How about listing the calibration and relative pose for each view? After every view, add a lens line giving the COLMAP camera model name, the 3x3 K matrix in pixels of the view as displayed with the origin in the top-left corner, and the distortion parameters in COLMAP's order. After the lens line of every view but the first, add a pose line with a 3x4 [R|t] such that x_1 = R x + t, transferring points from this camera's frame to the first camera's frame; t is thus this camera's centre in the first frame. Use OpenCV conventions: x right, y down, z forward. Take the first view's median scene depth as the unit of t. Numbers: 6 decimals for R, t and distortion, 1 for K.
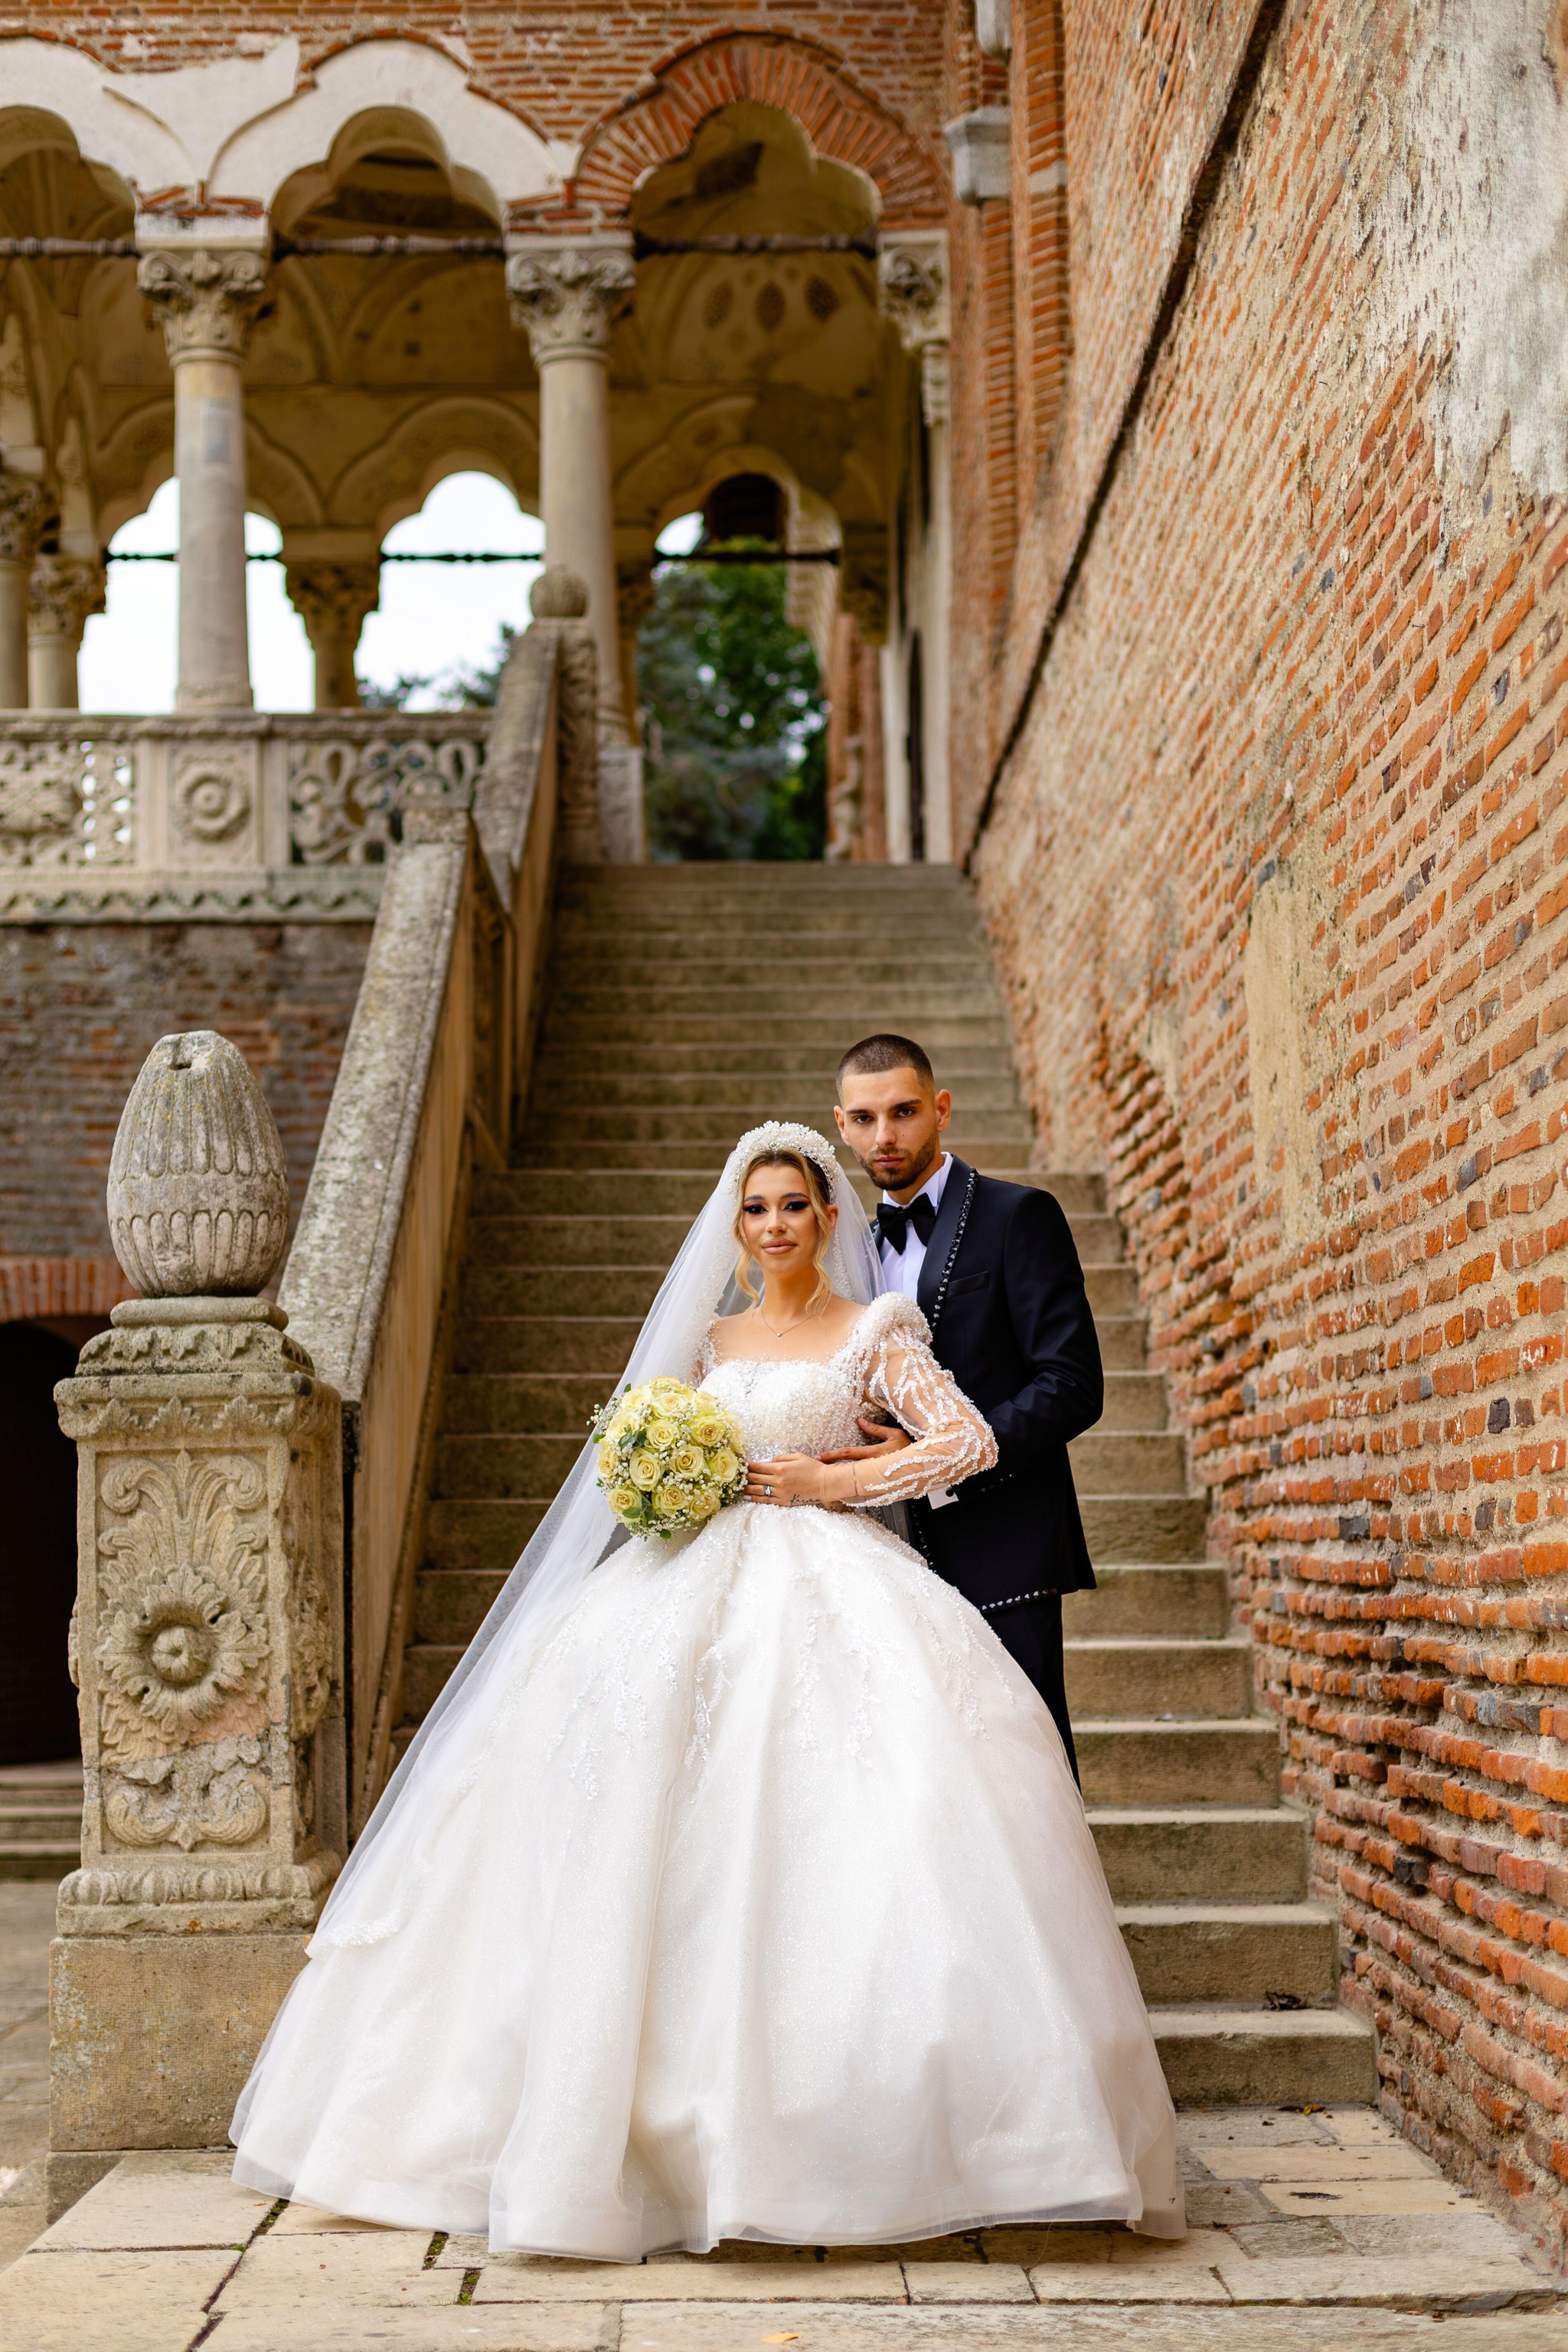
lens RADIAL K [[3516.1, 0, 747.0], [0, 3516.1, 1184.6], [0, 0, 1]] dist [0.018529, -0.128135]
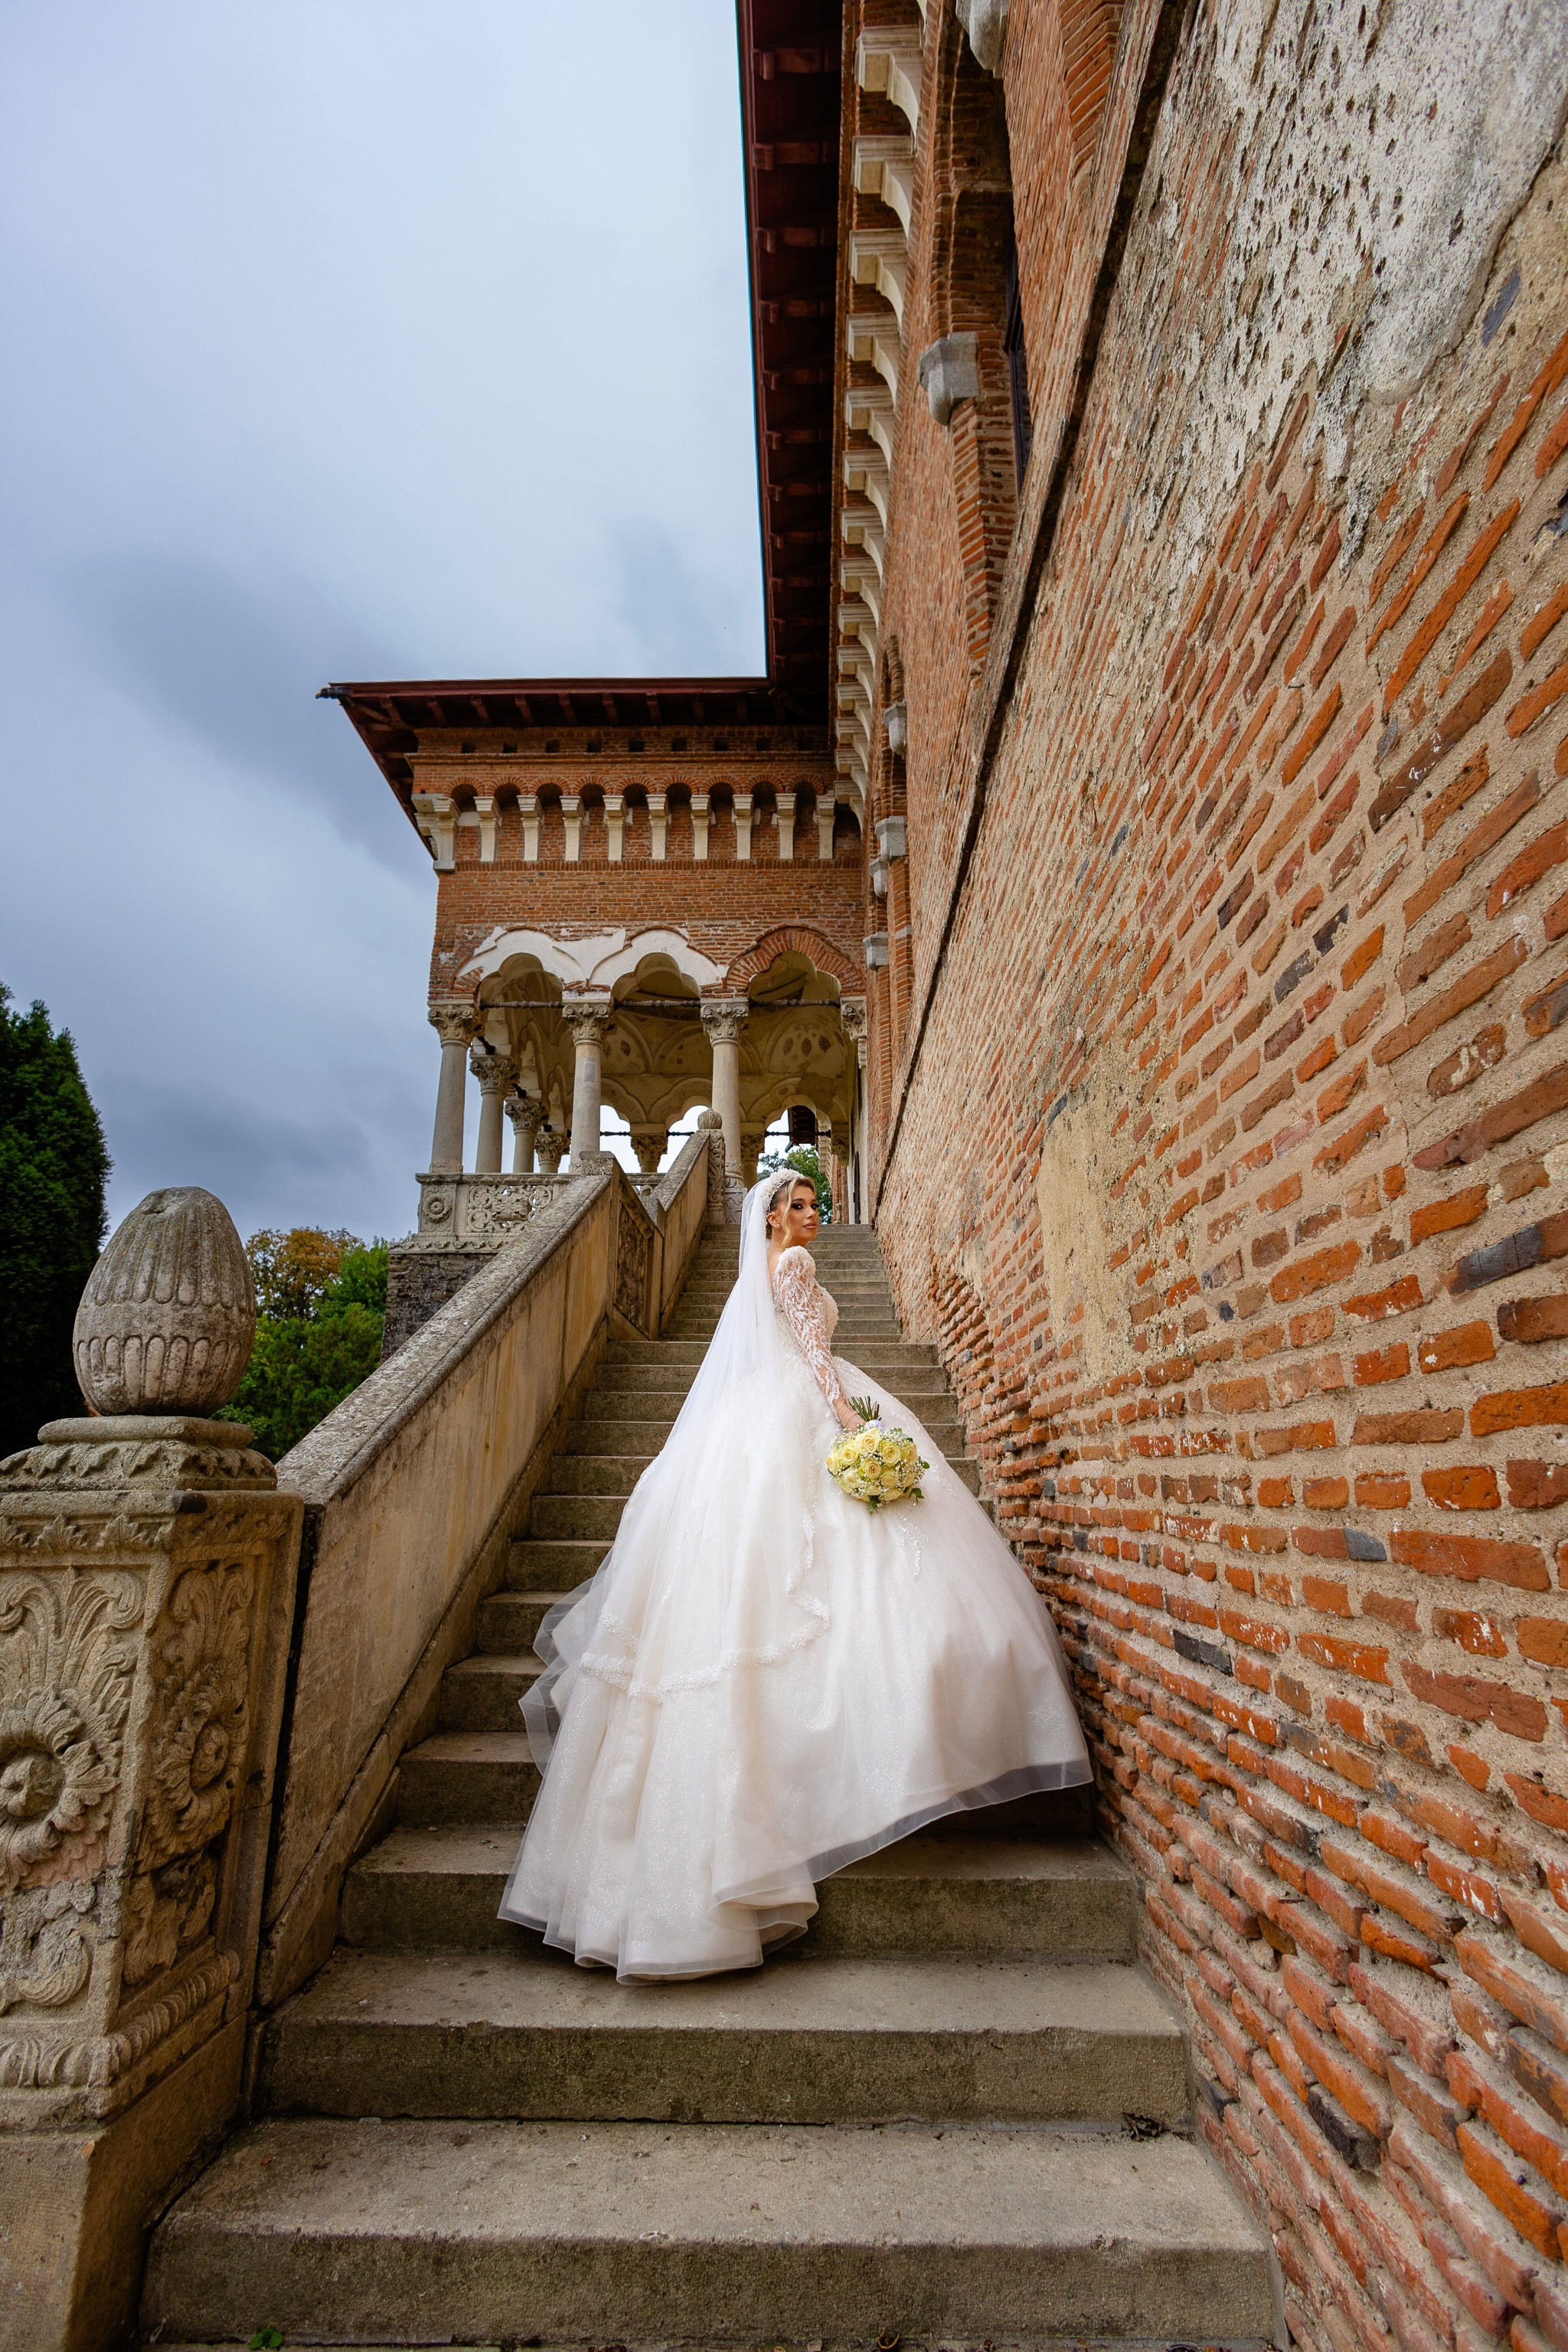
lens RADIAL K [[1062.9, 0, 786.1], [0, 1062.9, 1183.0], [0, 0, 1]] dist [0.015286, -0.004867]
pose [[0.999548, 0.002292, -0.029982, 0.050126], [-0.007405, 0.985147, -0.171551, 0.013617], [0.029143, 0.171695, 0.984719, 0.561000]]
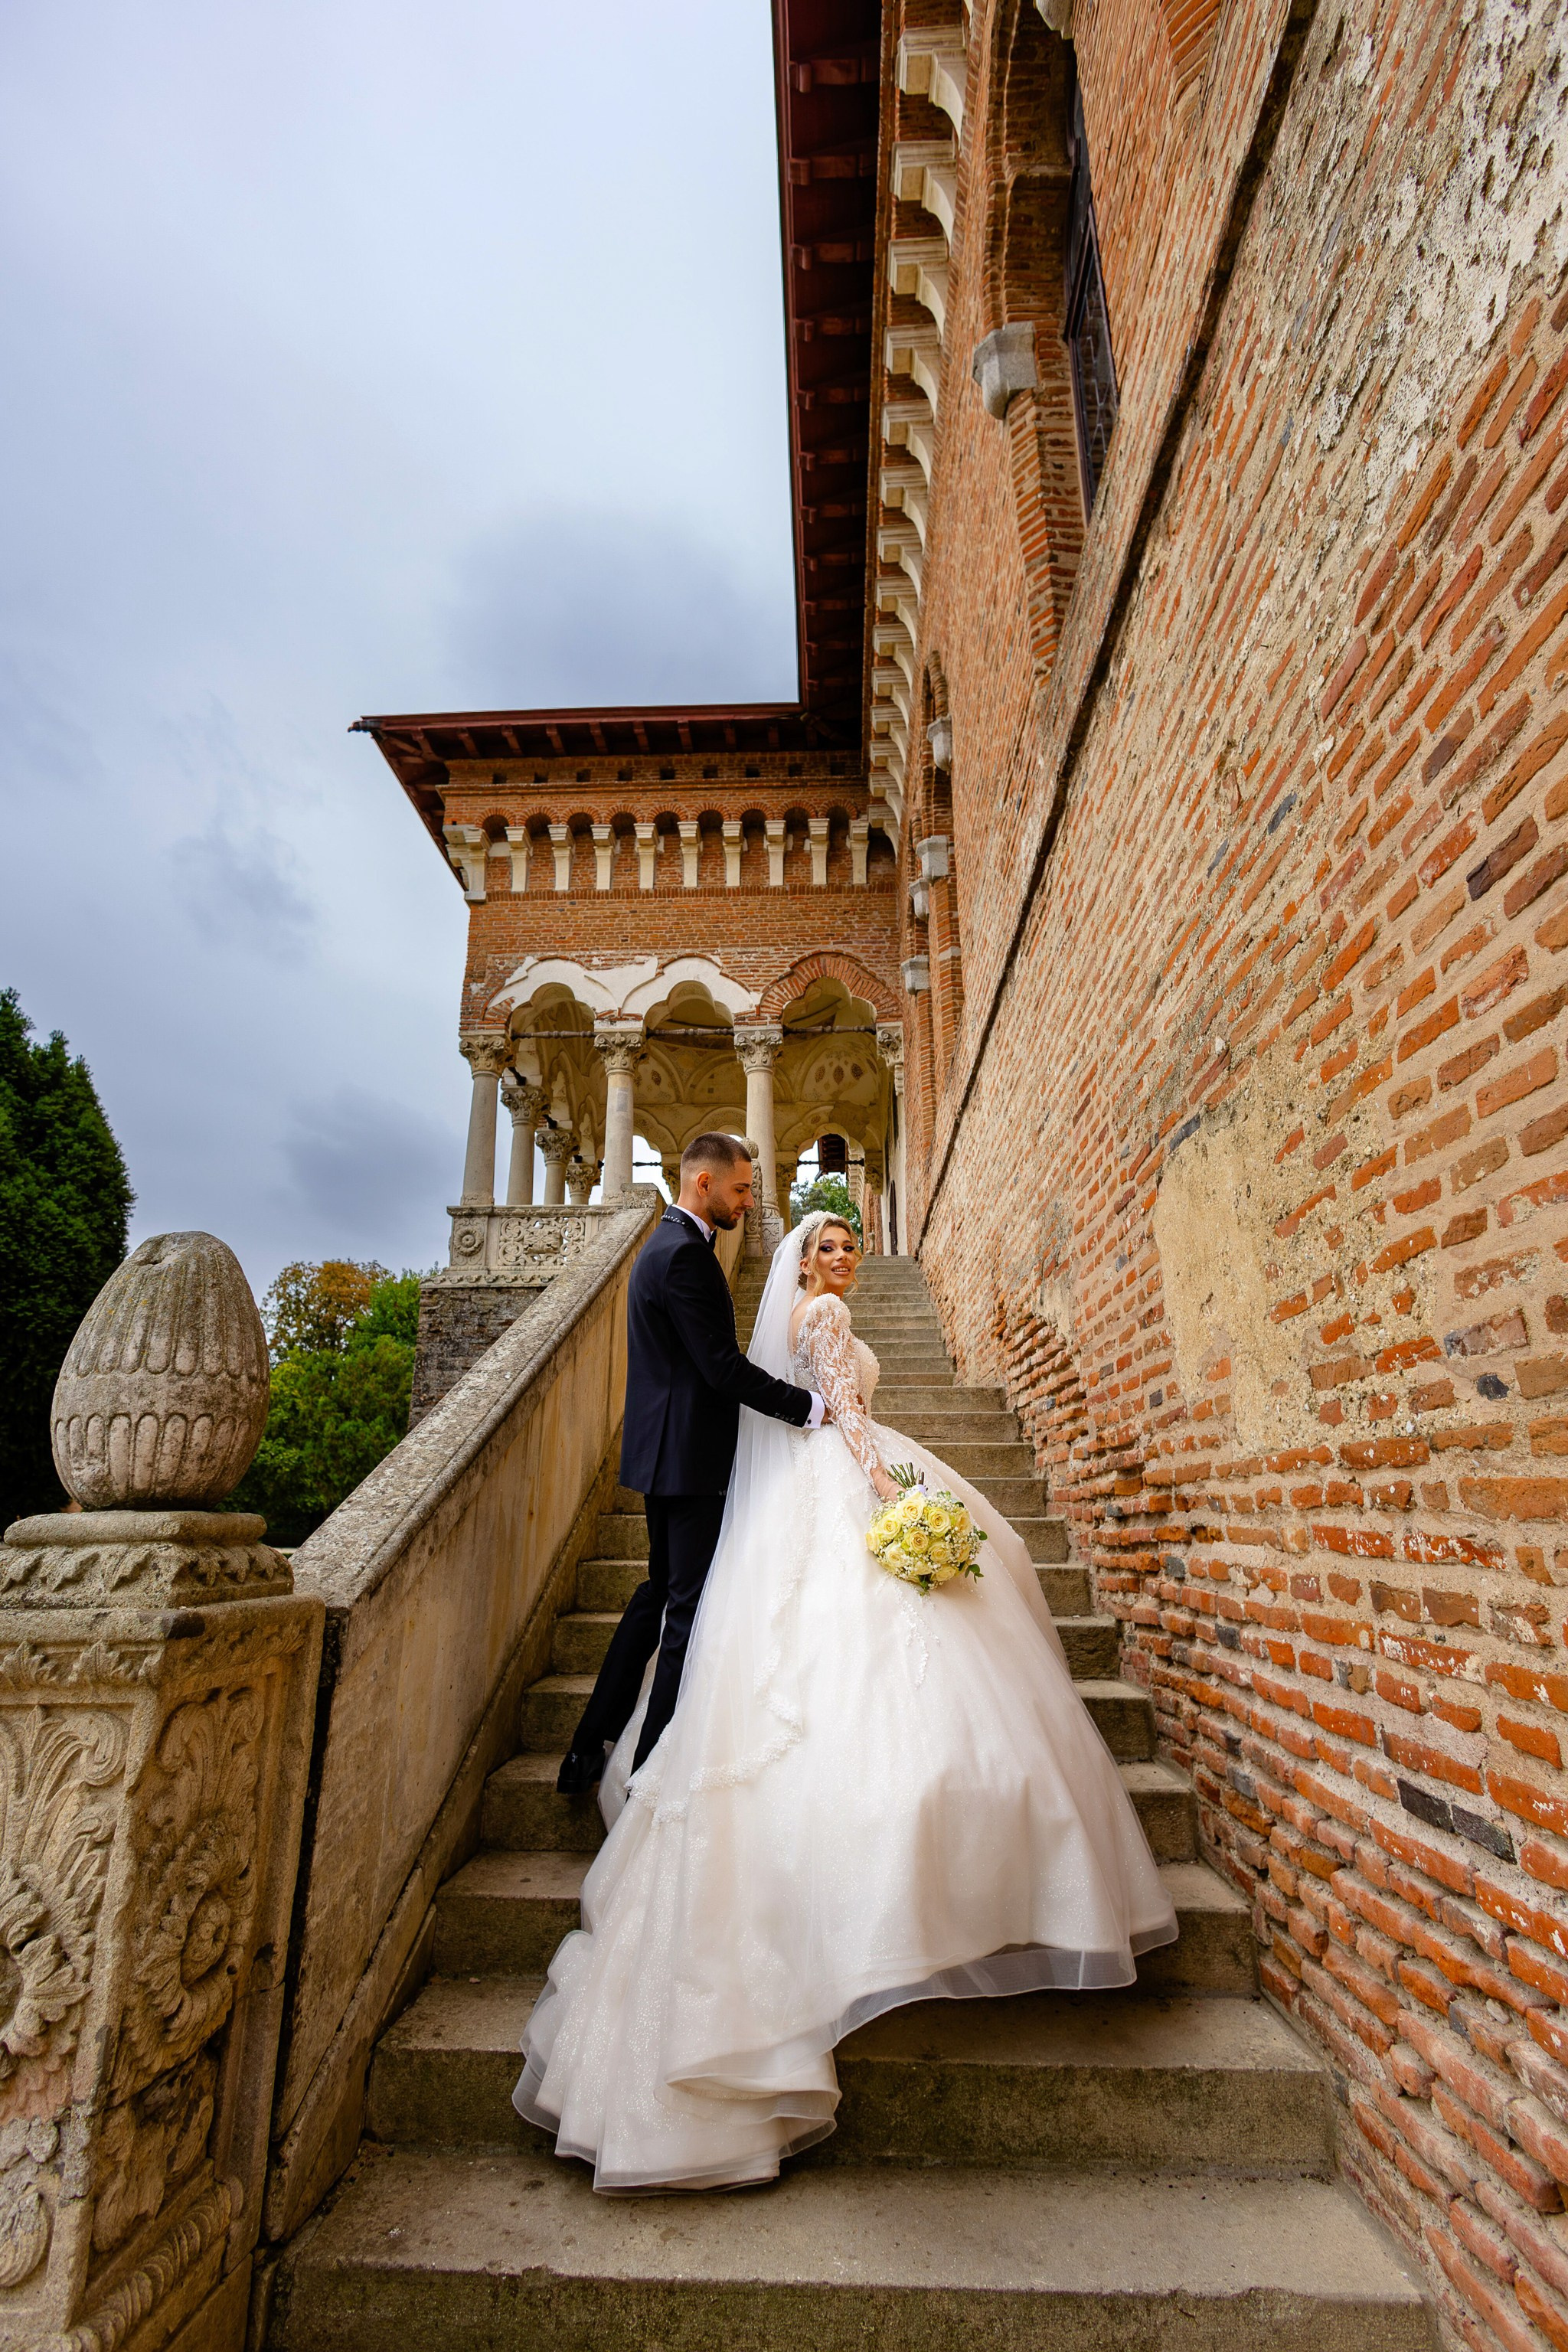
lens RADIAL K [[1056.0, 0, 786.2], [0, 1056.0, 1185.7], [0, 0, 1]] dist [0.018455, -0.007599]
pose [[0.998585, -0.006455, -0.052776, 0.027425], [-0.003993, 0.980694, -0.195510, 0.002150], [0.053020, 0.195444, 0.979281, 0.611108]]
